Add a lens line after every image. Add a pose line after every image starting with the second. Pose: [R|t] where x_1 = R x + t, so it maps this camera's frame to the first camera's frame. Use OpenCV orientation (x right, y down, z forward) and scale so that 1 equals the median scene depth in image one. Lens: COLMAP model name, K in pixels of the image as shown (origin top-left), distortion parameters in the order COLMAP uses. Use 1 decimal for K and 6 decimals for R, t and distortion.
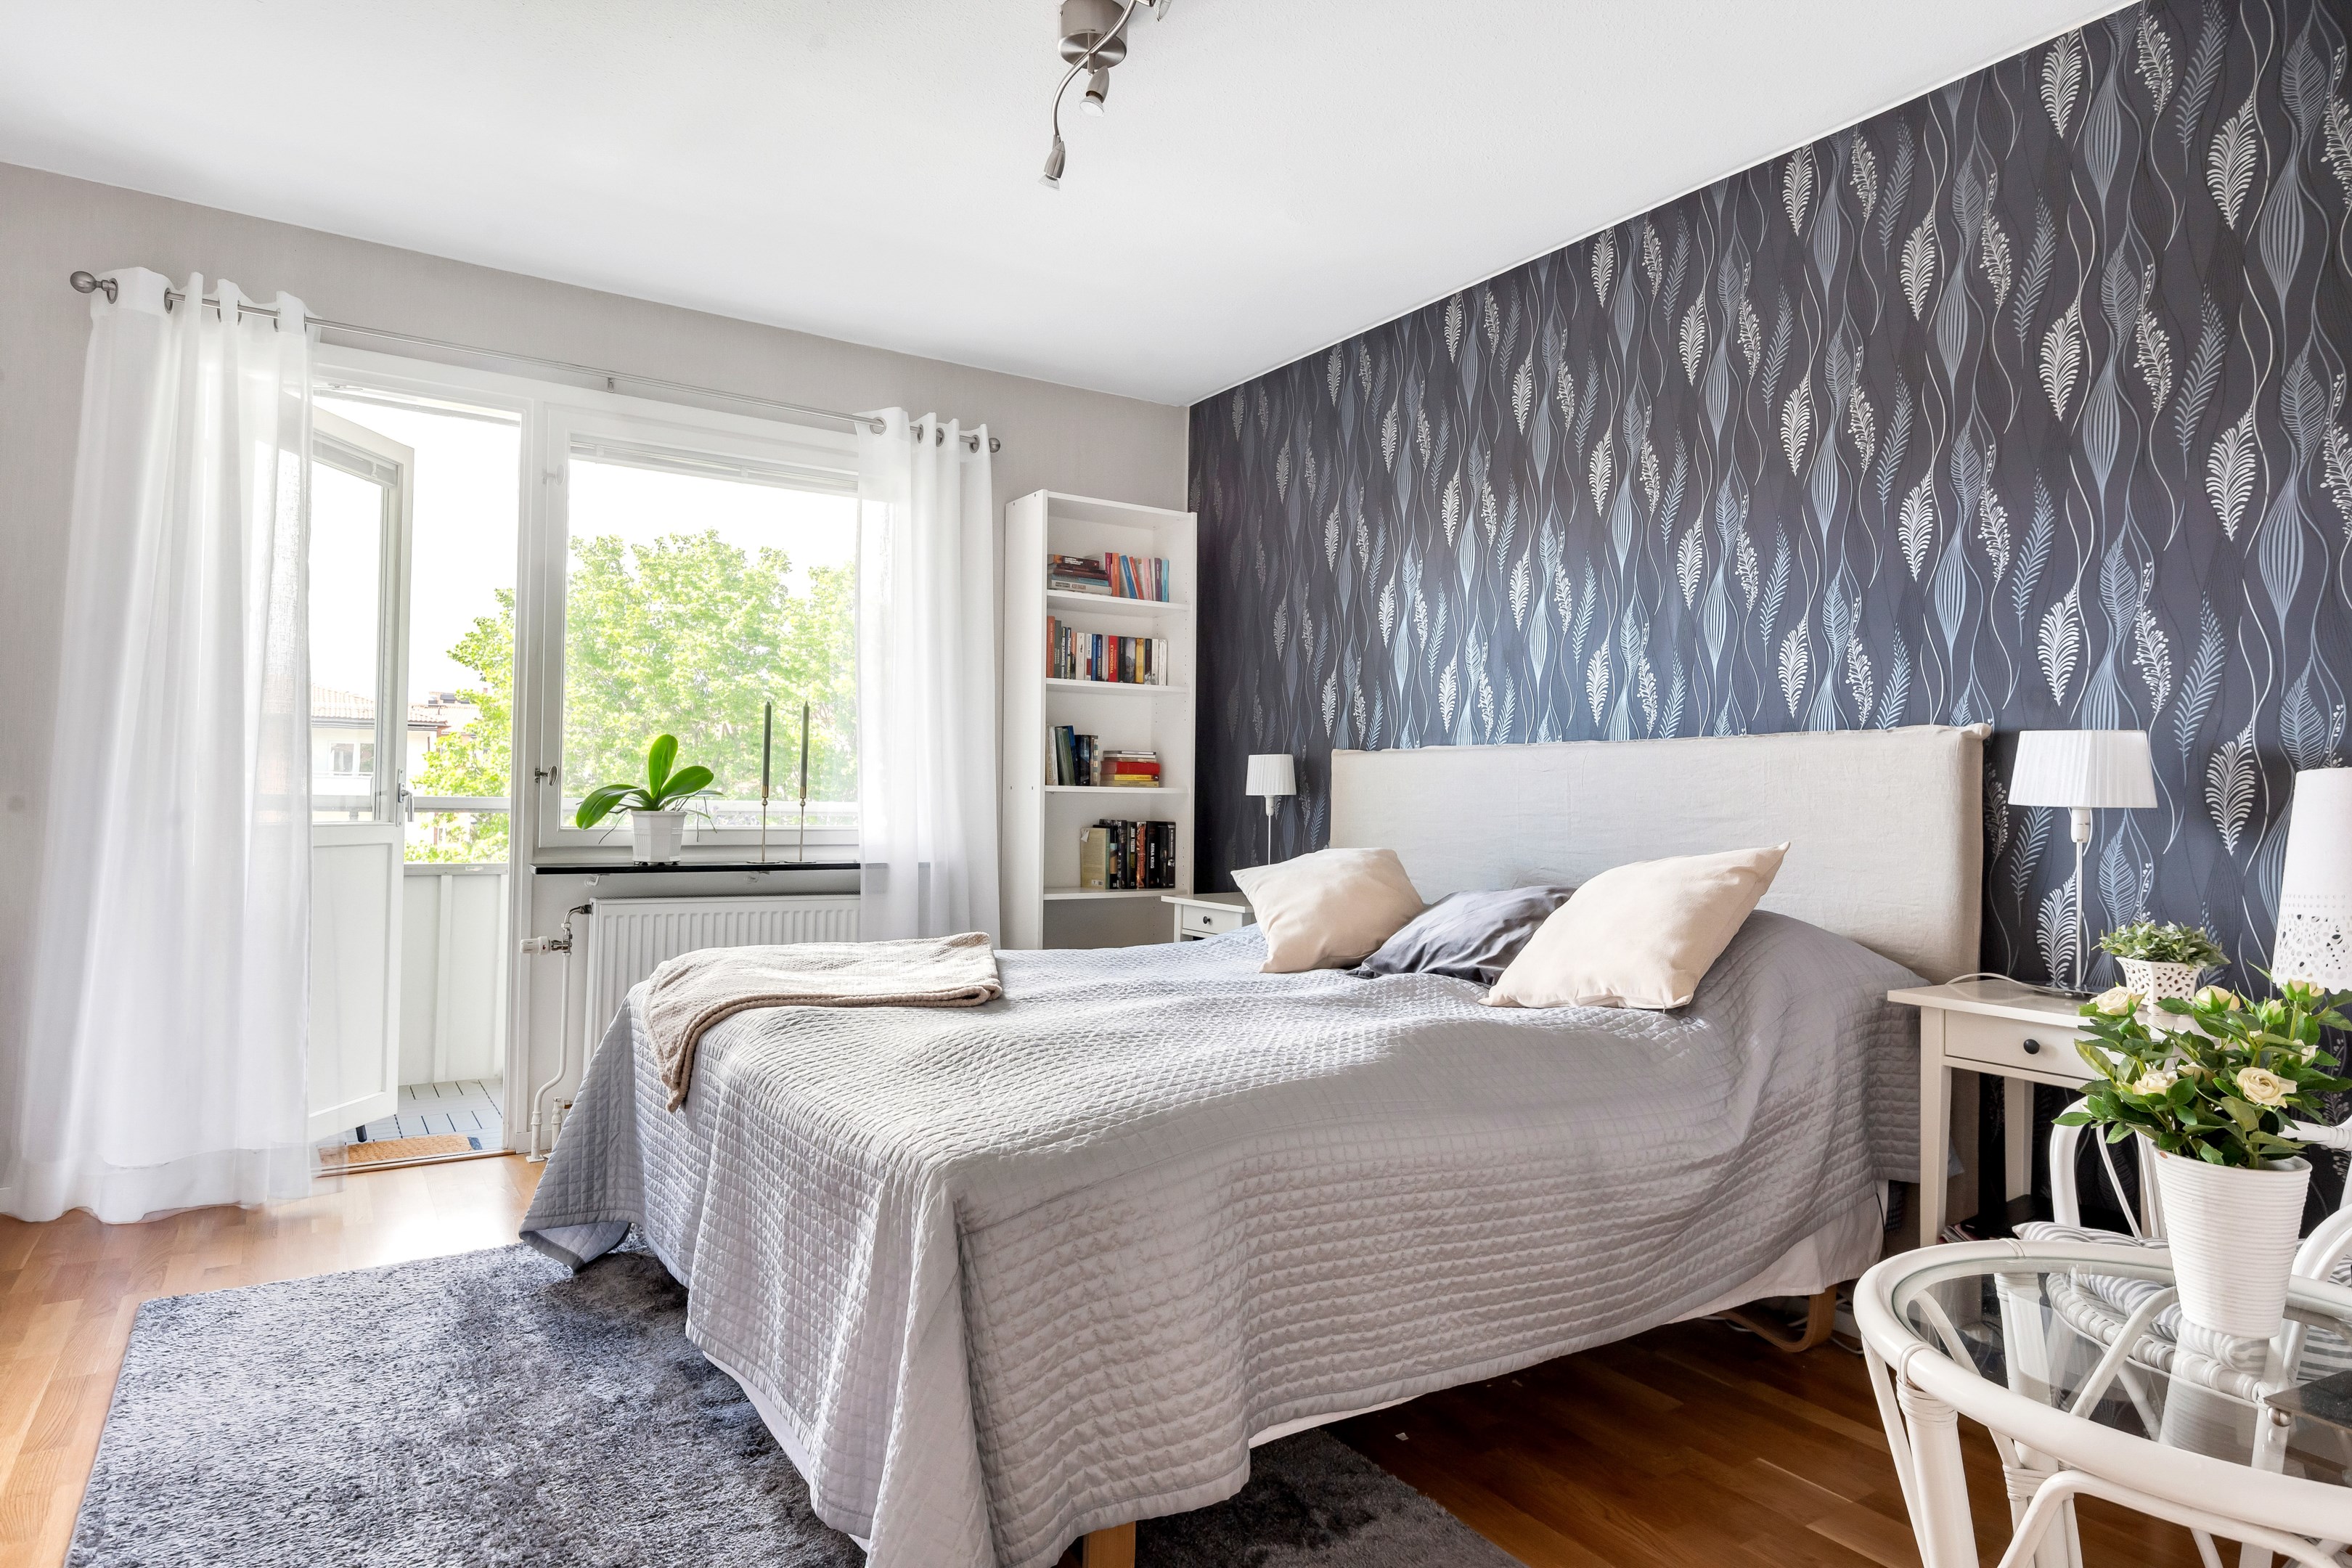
lens RADIAL K [[1330.7, 0, 1176.0], [0, 1330.7, 784.0], [0, 0, 1]] dist [0.000722, -0.001008]
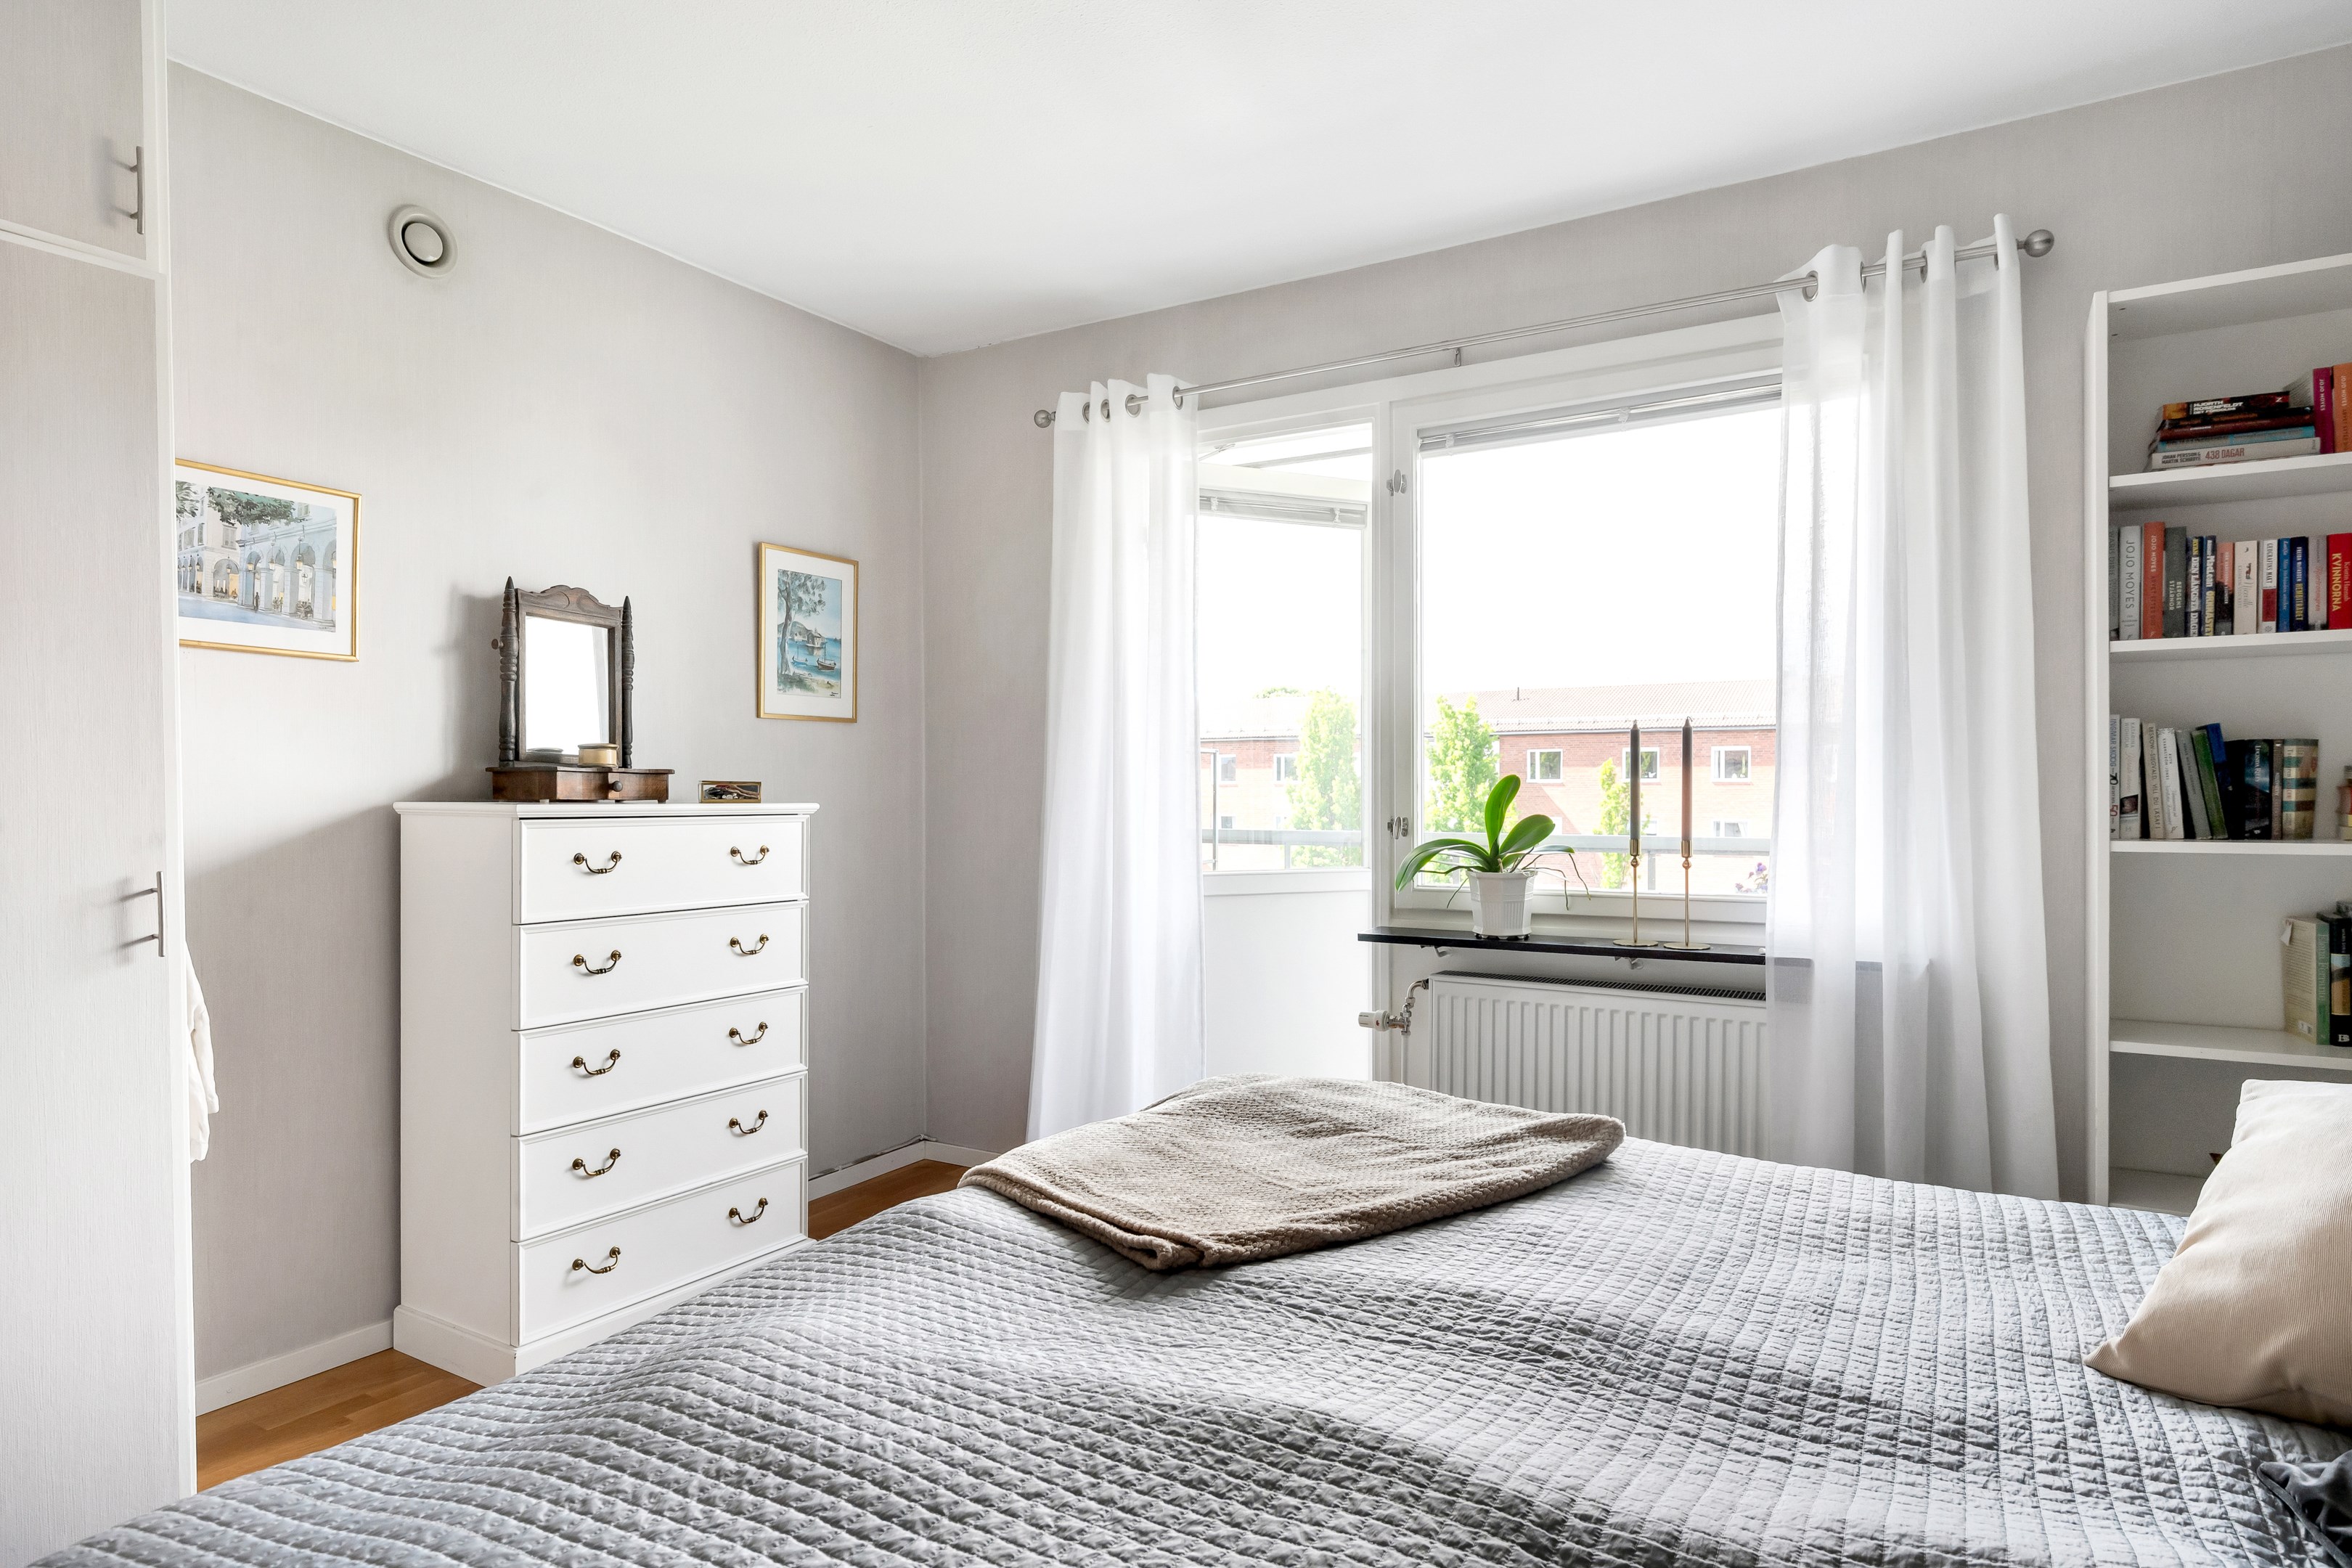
lens RADIAL K [[1330.7, 0, 1176.0], [0, 1330.7, 784.0], [0, 0, 1]] dist [0.000722, -0.001008]
pose [[0.435559, -0.019317, -0.899953, 0.236784], [0.019073, 0.999743, -0.012228, -0.024116], [0.899958, -0.011839, 0.435816, 0.456199]]
